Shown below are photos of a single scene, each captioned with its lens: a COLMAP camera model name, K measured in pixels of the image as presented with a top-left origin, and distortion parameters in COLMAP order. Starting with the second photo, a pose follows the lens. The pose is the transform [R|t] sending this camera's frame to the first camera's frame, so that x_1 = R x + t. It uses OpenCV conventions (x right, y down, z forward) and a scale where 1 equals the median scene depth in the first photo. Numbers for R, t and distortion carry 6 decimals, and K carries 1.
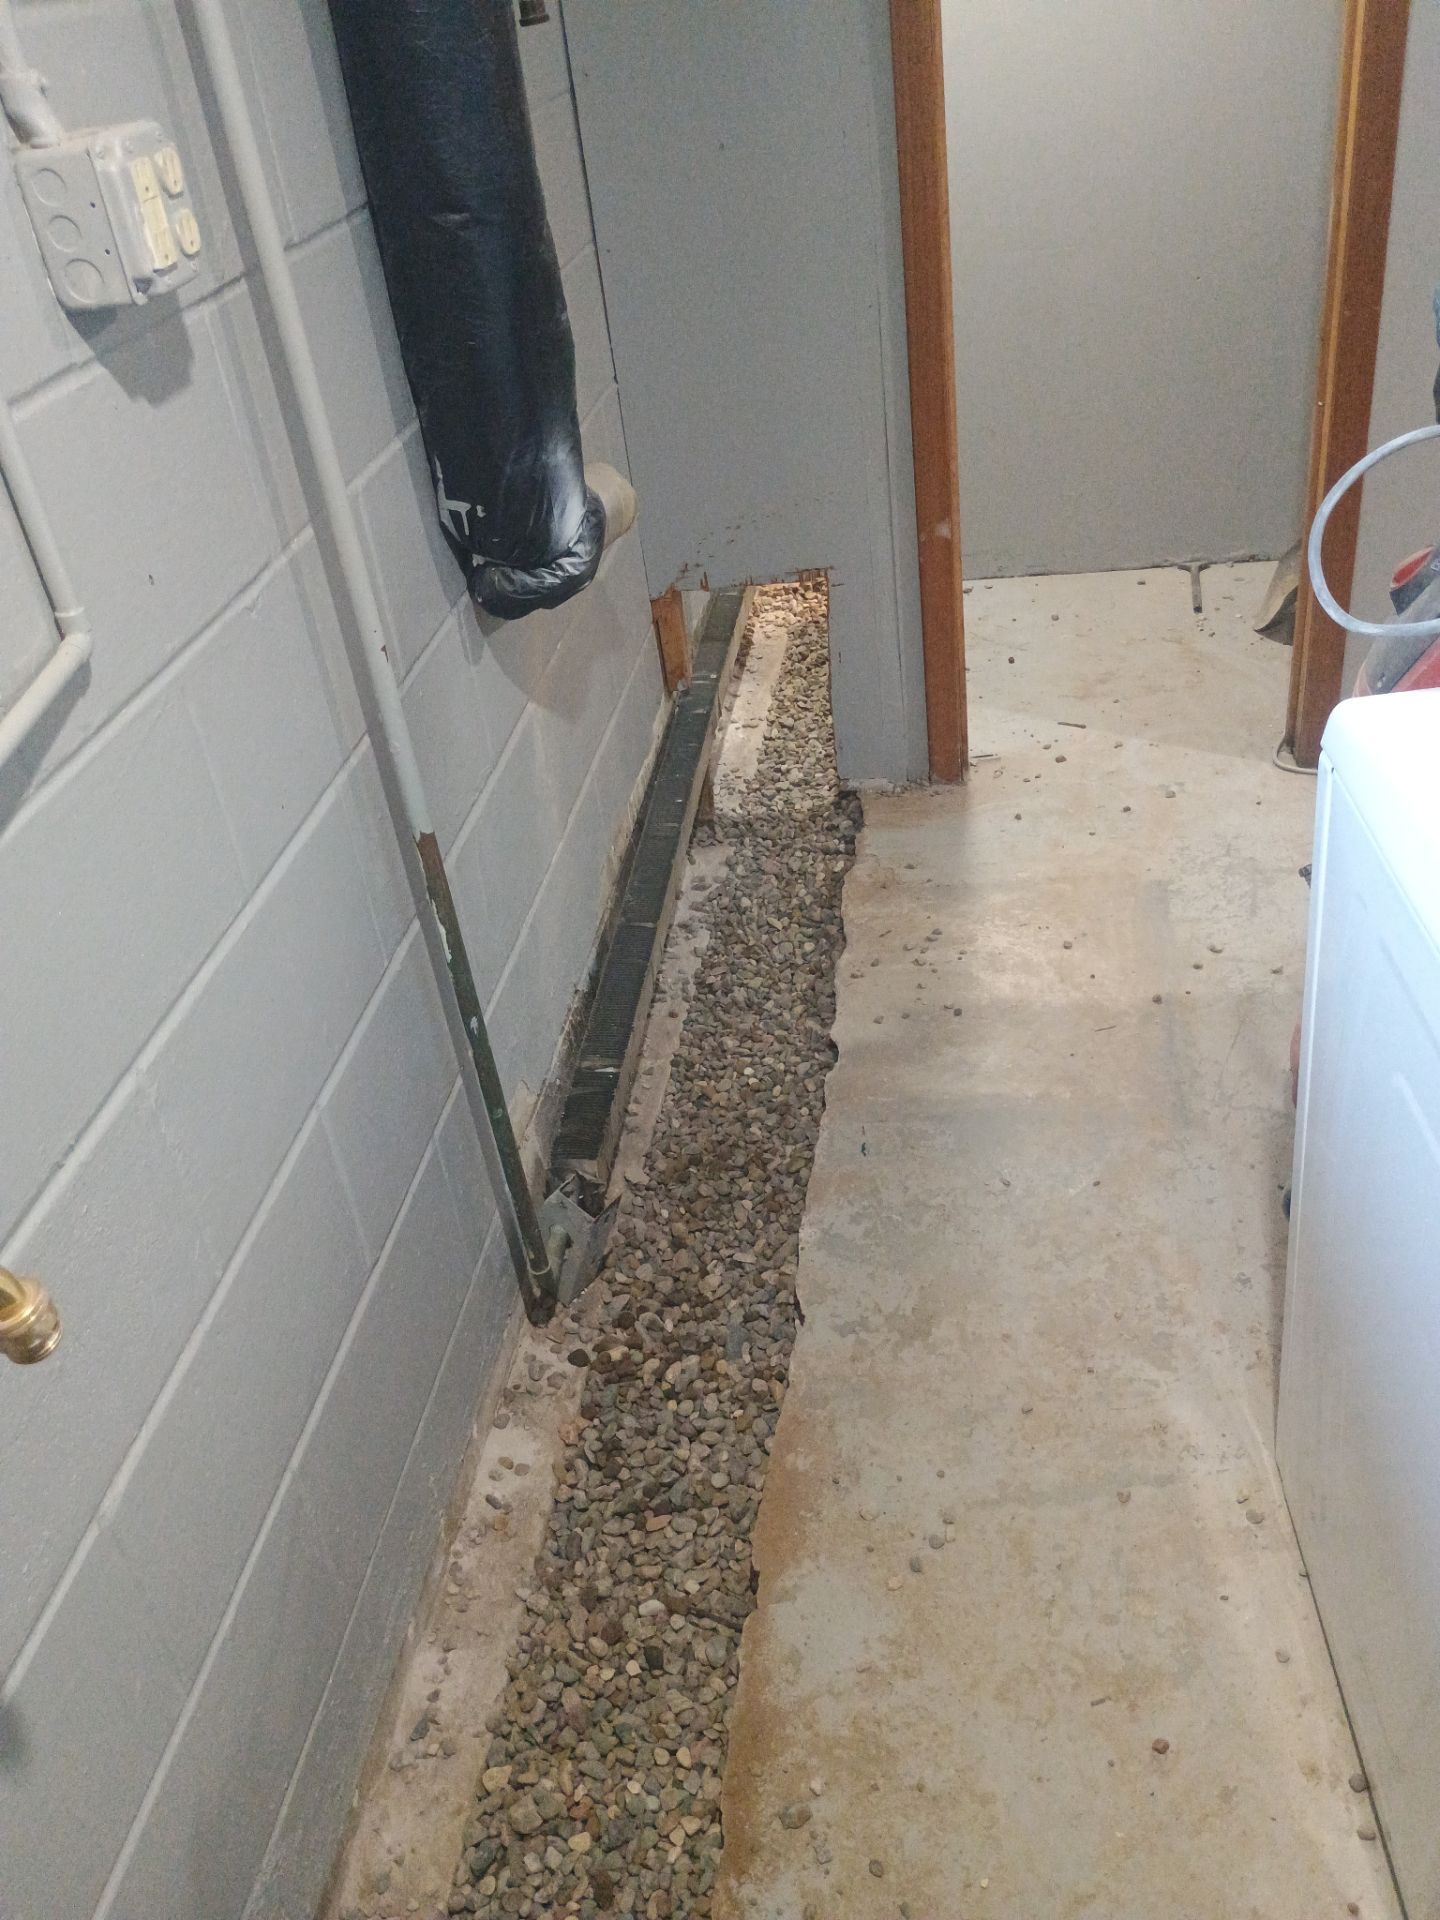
lens RADIAL K [[1631.7, 0, 720.0], [0, 1631.7, 960.0], [0, 0, 1]] dist [0.056156, -0.060206]
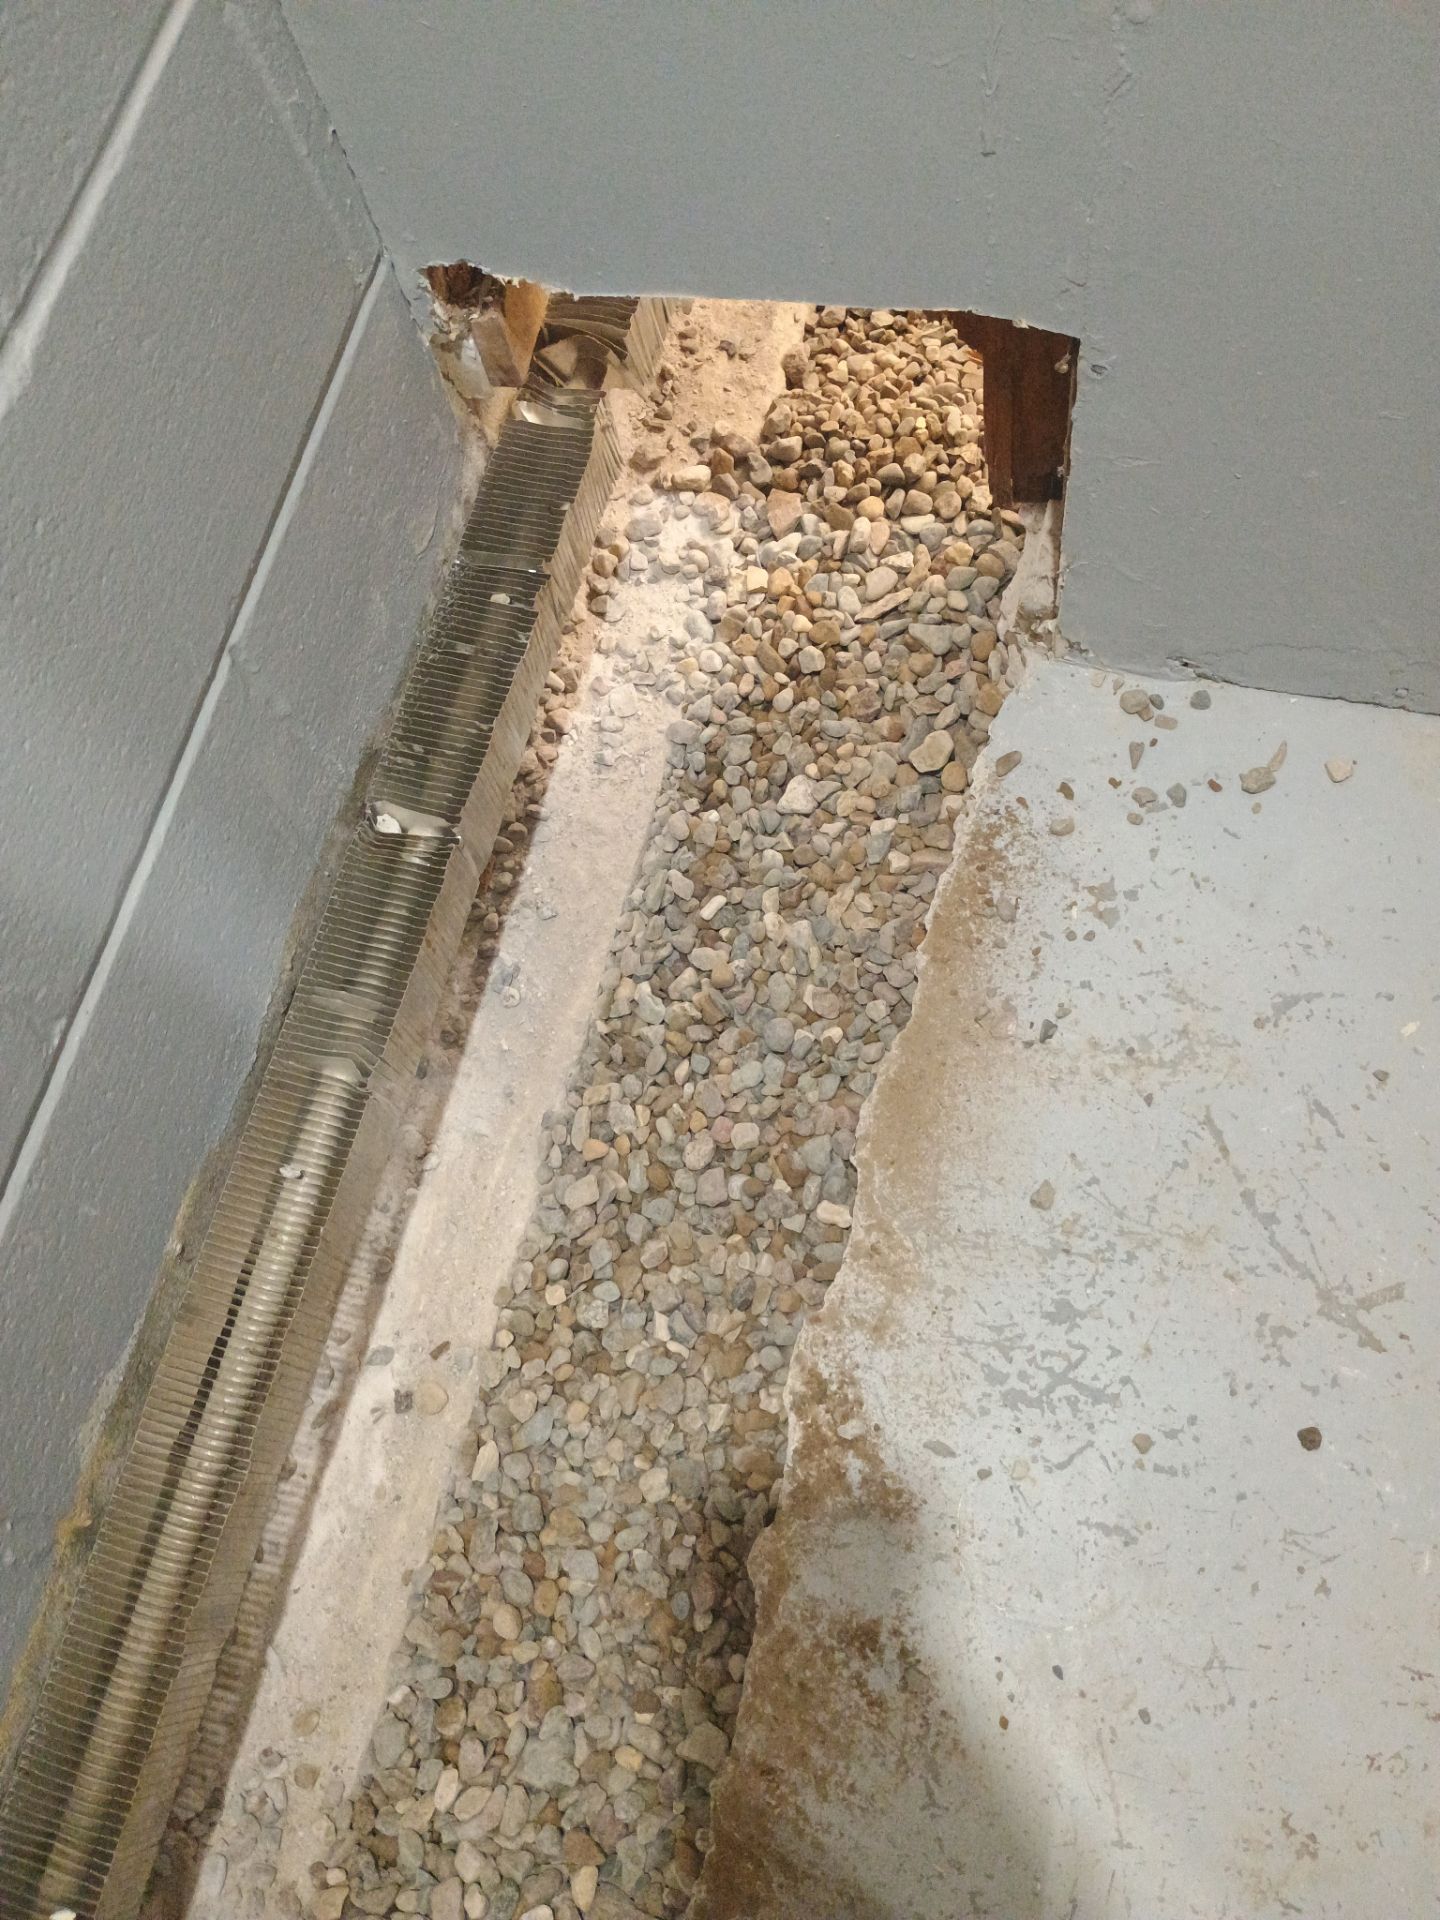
lens RADIAL K [[1631.7, 0, 720.0], [0, 1631.7, 960.0], [0, 0, 1]] dist [0.056156, -0.060206]
pose [[0.988646, 0.098818, -0.113204, 0.093924], [-0.011916, 0.802535, 0.596486, -0.369519], [0.149793, -0.588364, 0.794600, 0.766707]]
